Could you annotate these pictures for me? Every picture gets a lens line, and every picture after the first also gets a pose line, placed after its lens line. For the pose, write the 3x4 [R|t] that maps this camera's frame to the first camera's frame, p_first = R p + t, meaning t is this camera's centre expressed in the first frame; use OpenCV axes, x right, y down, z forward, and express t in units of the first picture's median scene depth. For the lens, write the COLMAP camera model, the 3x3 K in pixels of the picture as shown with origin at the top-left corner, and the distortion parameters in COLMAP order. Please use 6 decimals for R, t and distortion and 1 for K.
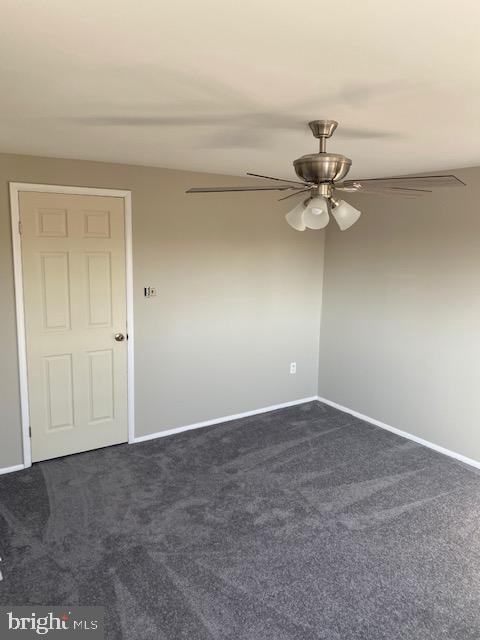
lens RADIAL K [[489.3, 0, 240.5], [0, 489.3, 321.0], [0, 0, 1]] dist [0.024107, -0.018110]
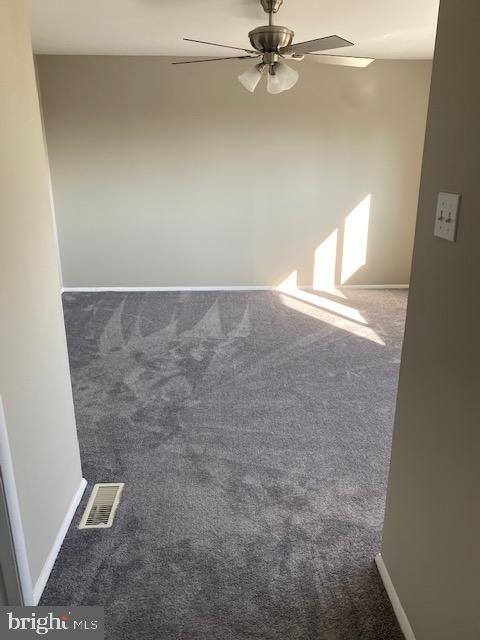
lens RADIAL K [[489.3, 0, 241.4], [0, 489.3, 319.4], [0, 0, 1]] dist [0.024107, -0.018110]
pose [[0.511705, -0.289034, 0.809084, -0.718372], [0.154853, 0.957319, 0.244052, 0.040342], [-0.845091, 0.000406, 0.534623, 0.244510]]
